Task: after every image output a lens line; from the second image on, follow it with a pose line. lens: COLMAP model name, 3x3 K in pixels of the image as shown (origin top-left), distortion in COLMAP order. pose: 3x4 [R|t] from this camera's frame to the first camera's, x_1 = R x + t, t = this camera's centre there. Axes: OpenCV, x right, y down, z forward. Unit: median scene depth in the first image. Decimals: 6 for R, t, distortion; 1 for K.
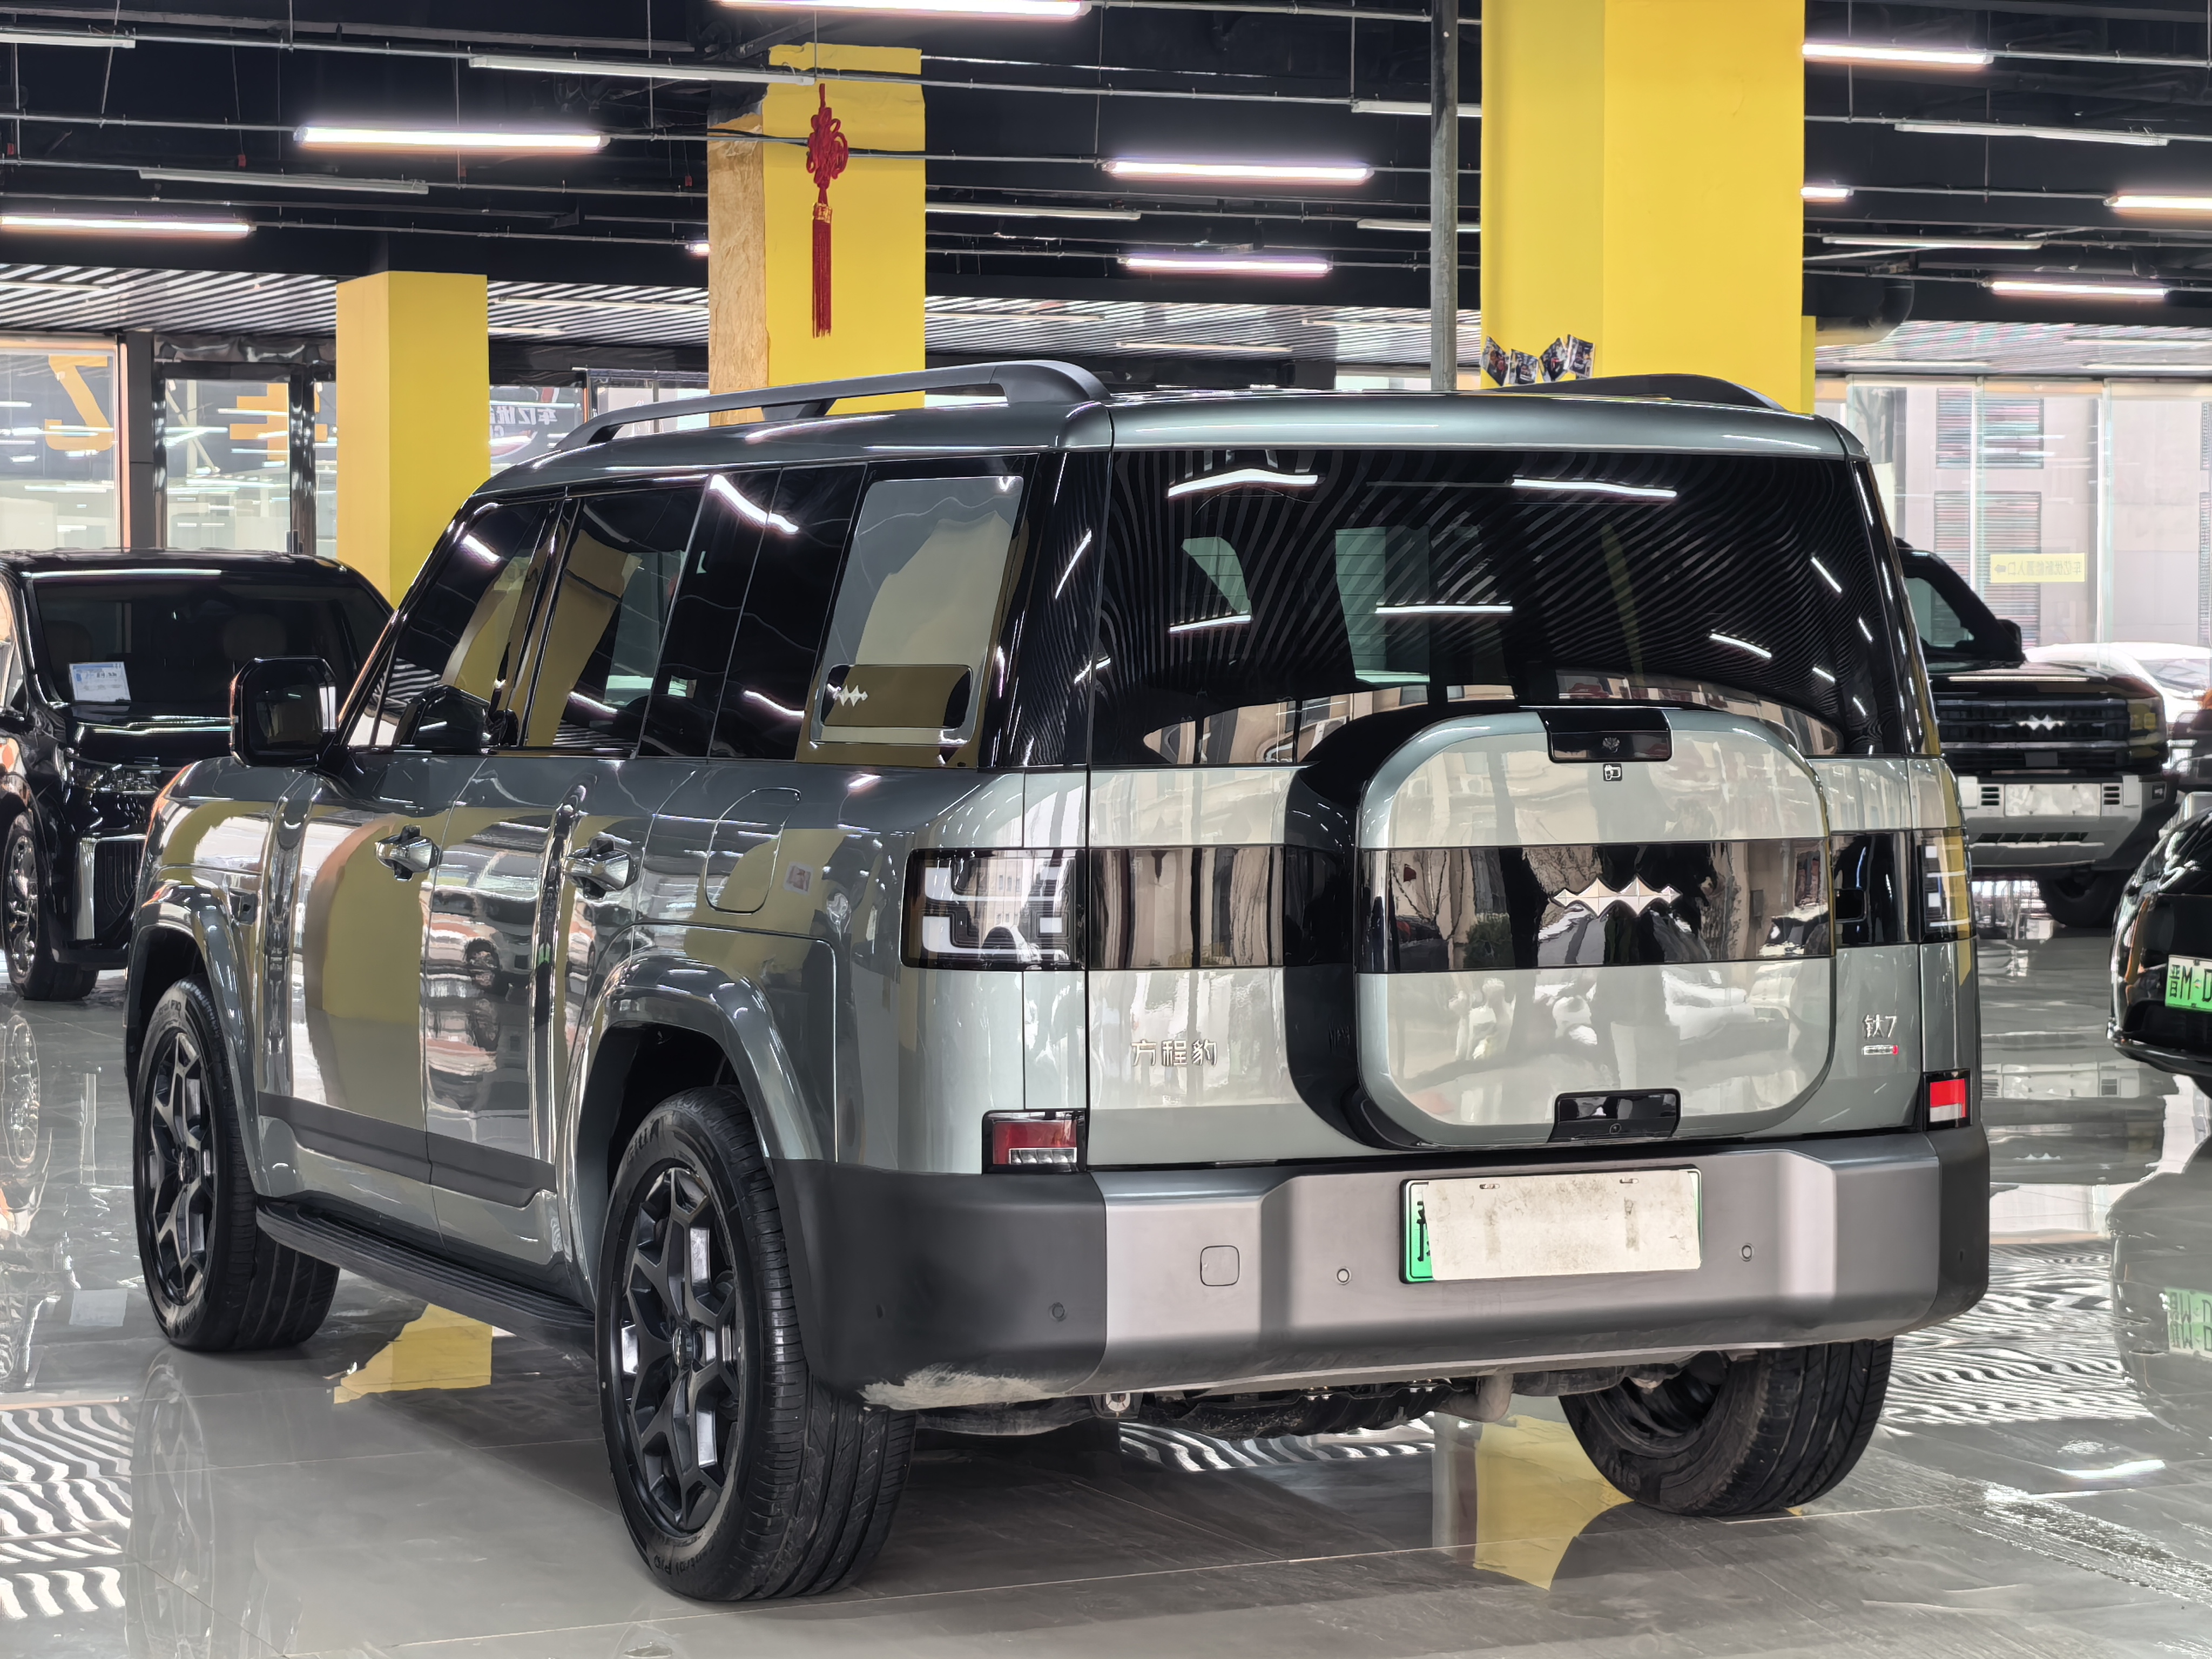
lens RADIAL K [[4877.7, 0, 1106.0], [0, 4877.7, 829.5], [0, 0, 1]] dist [0.076044, 0.360384]
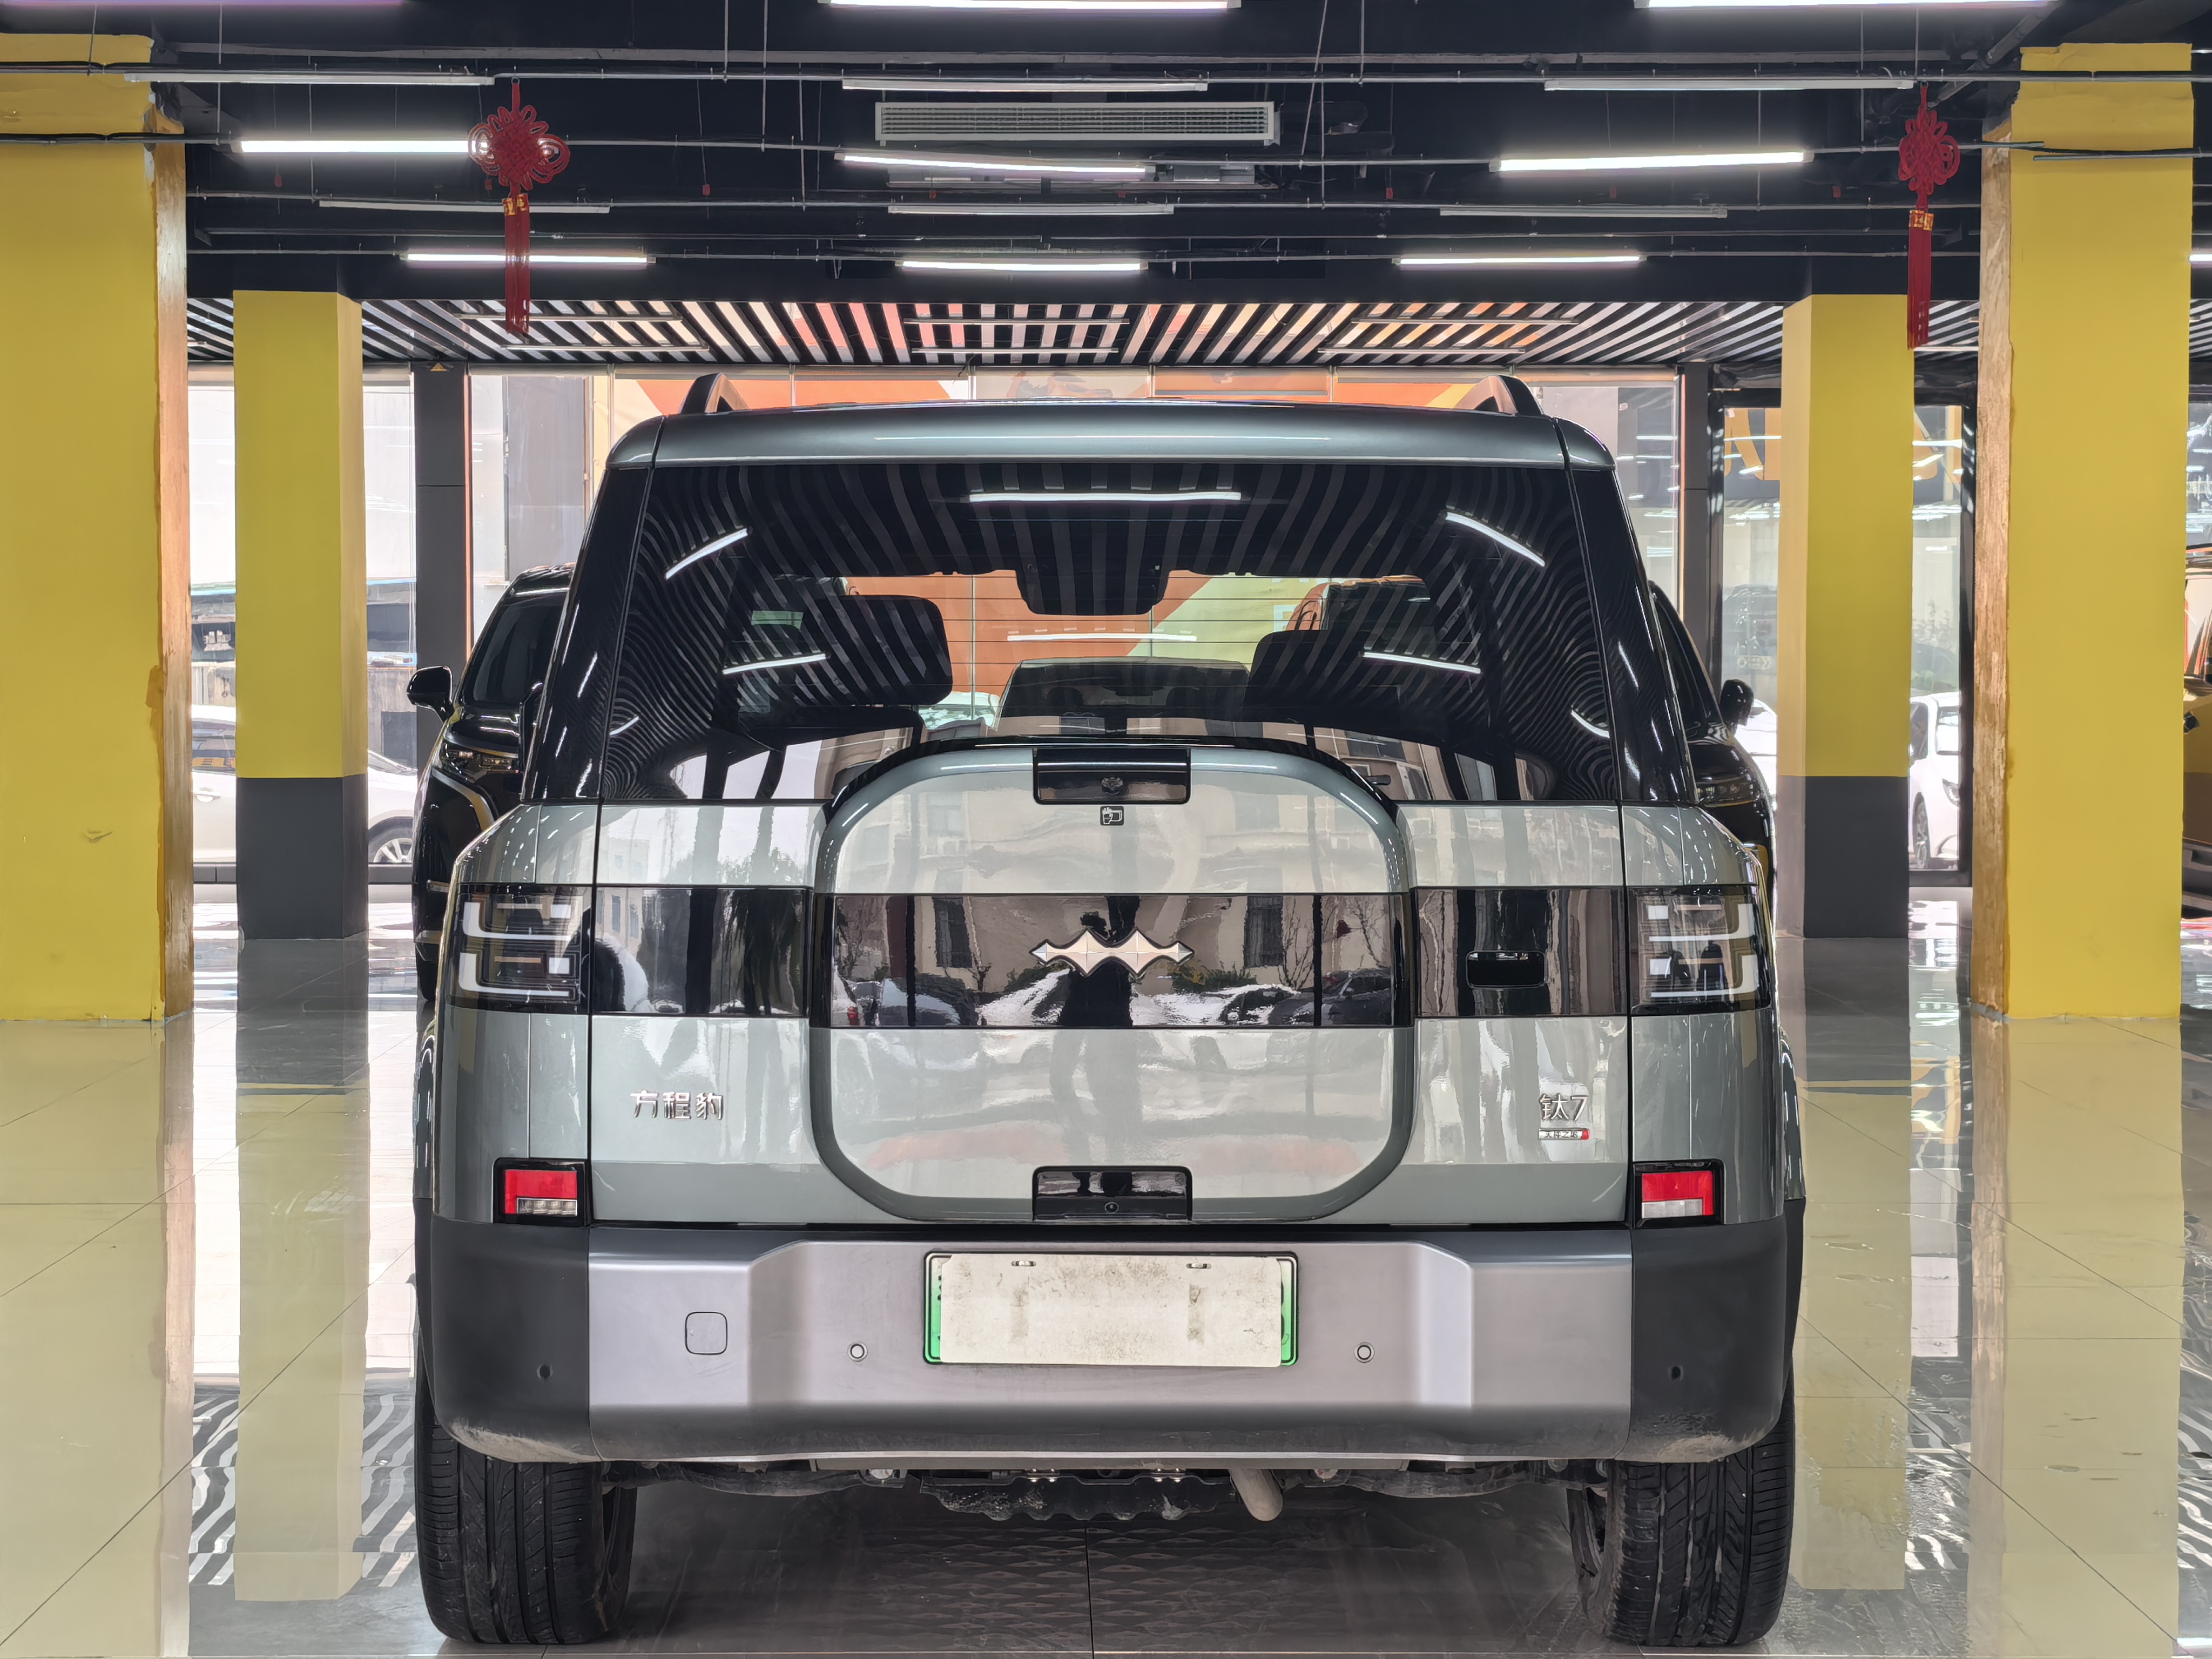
lens RADIAL K [[4689.9, 0, 1099.6], [0, 4689.9, 881.1], [0, 0, 1]] dist [0.146935, -0.335446]
pose [[0.910121, 0.021350, -0.413792, 0.157039], [-0.017898, 0.999765, 0.012218, -0.003435], [0.413956, -0.003714, 0.910289, 0.069471]]
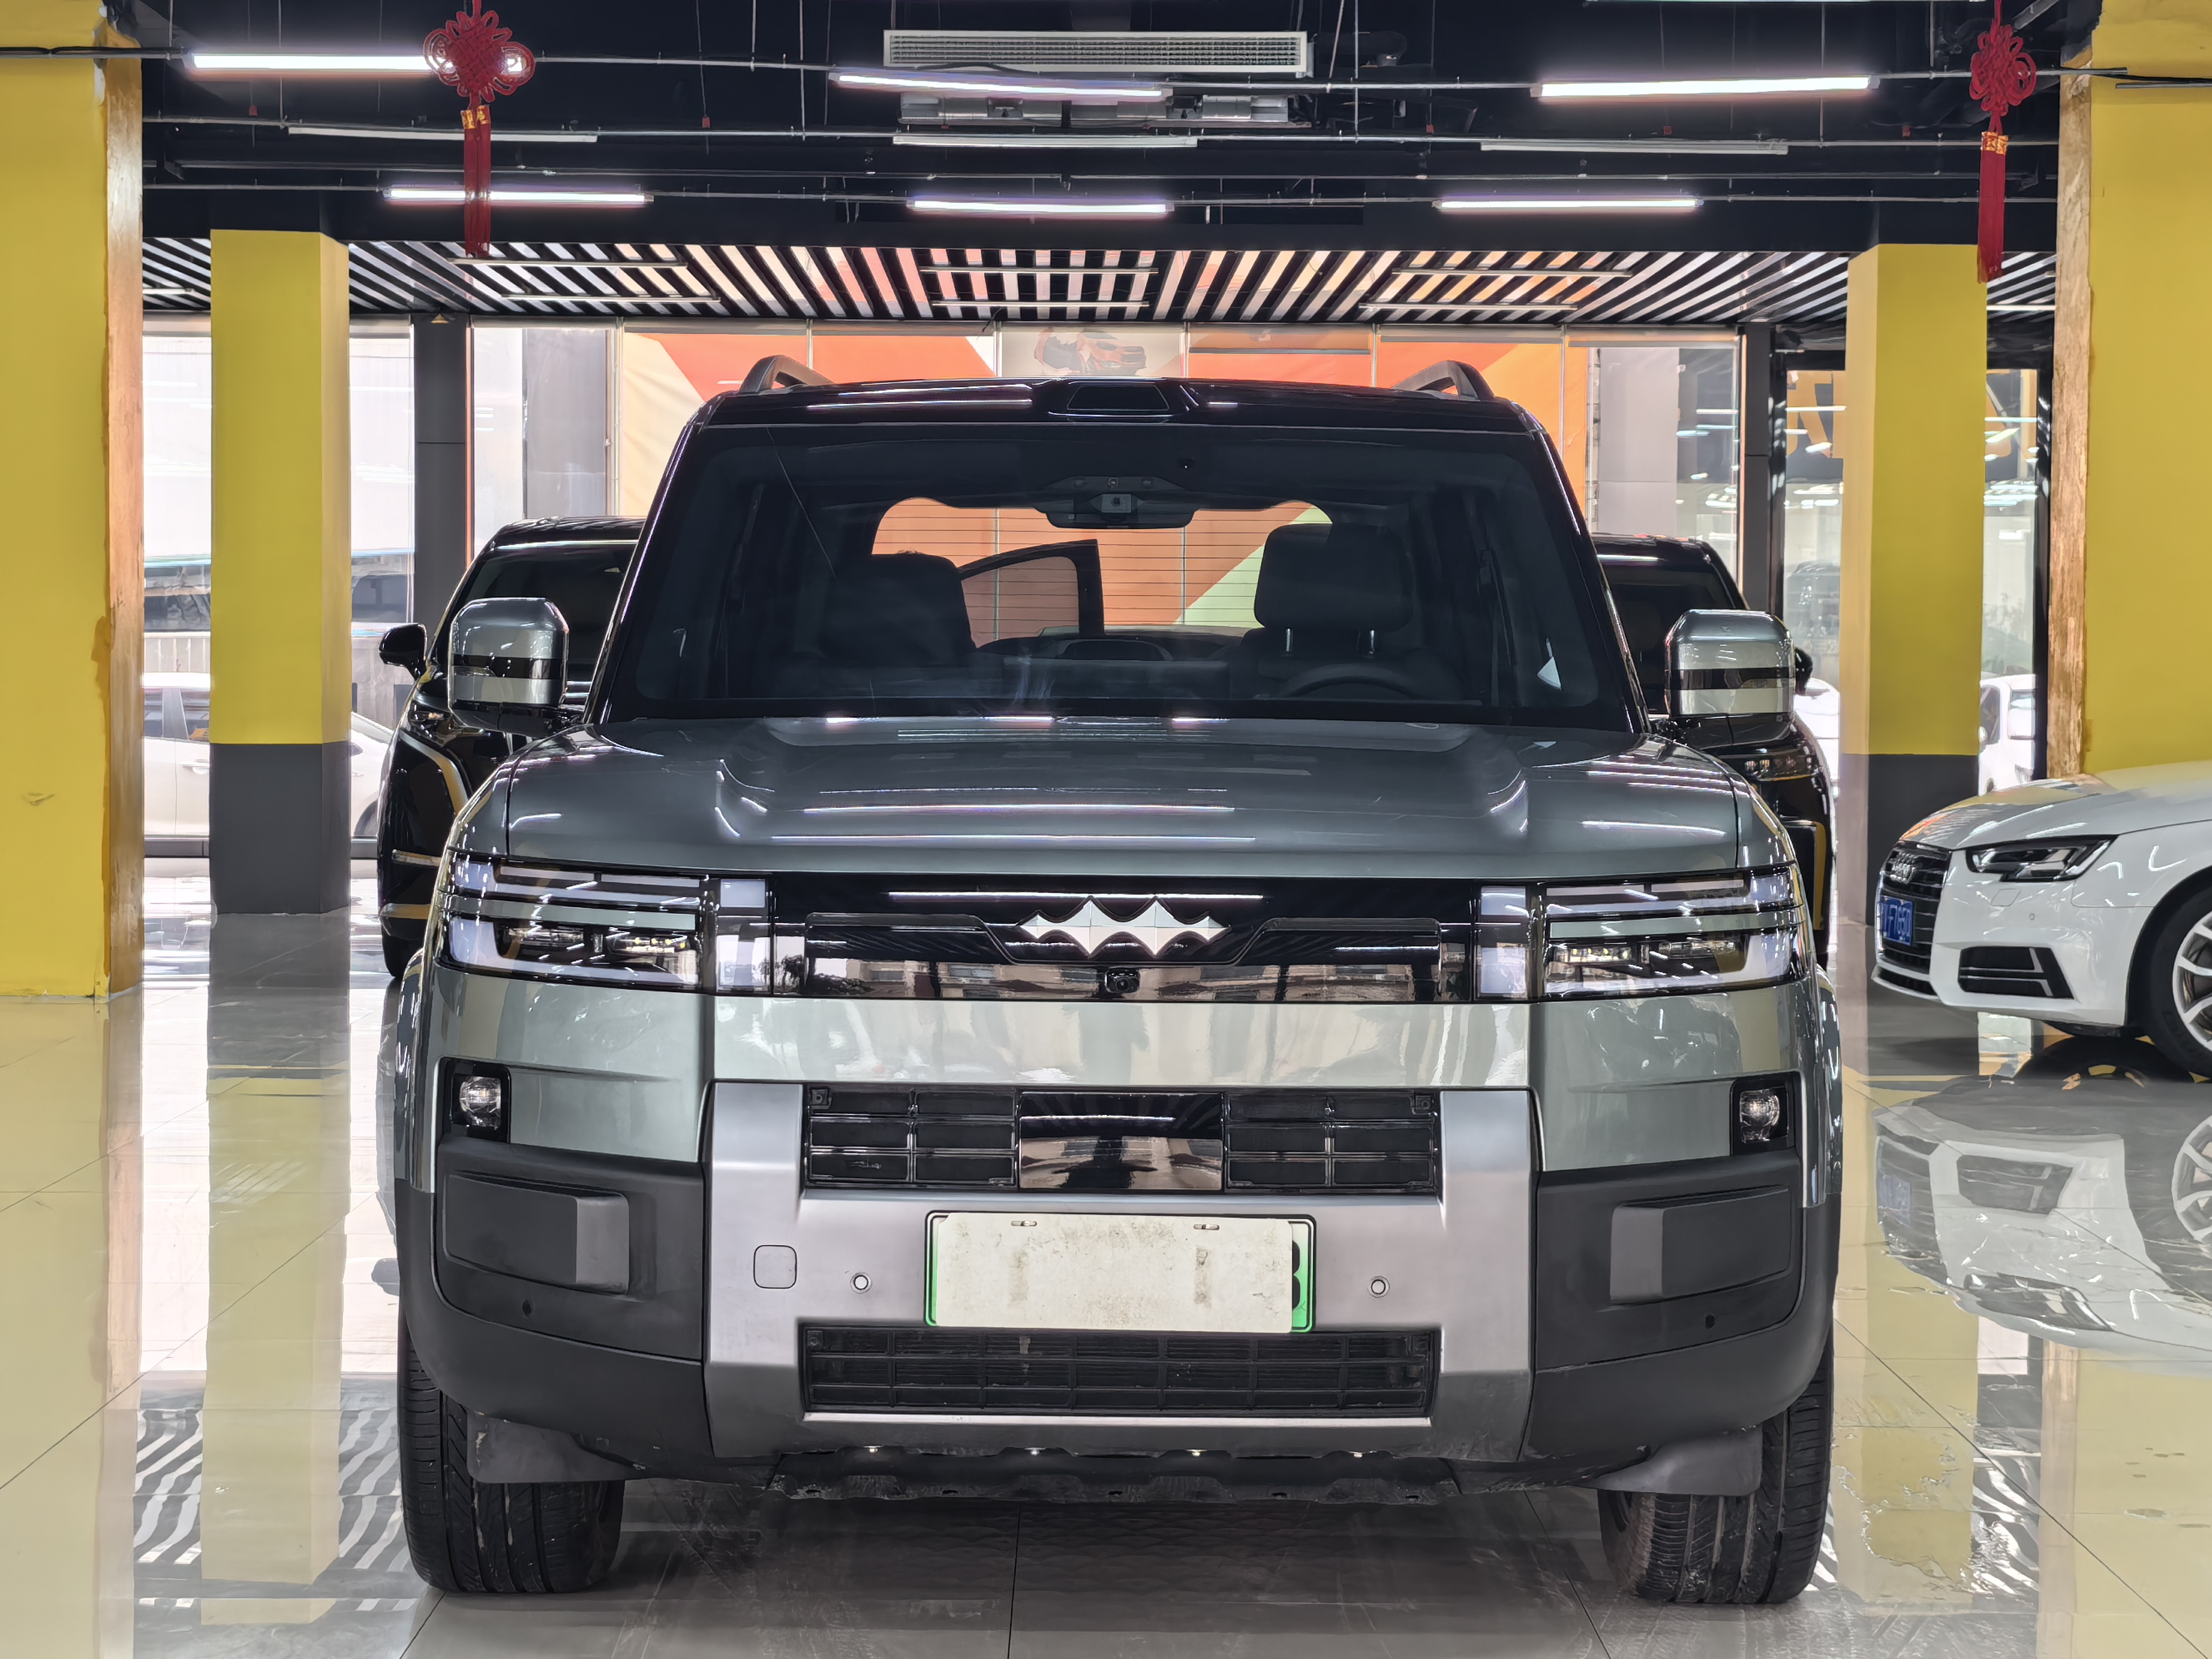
lens RADIAL K [[4787.8, 0, 1106.0], [0, 4787.8, 829.5], [0, 0, 1]] dist [0.078107, 0.208986]
pose [[0.905752, 0.024701, -0.423088, 0.145629], [-0.025714, 0.999664, 0.003314, 0.000303], [0.423028, 0.007878, 0.906083, 0.115528]]
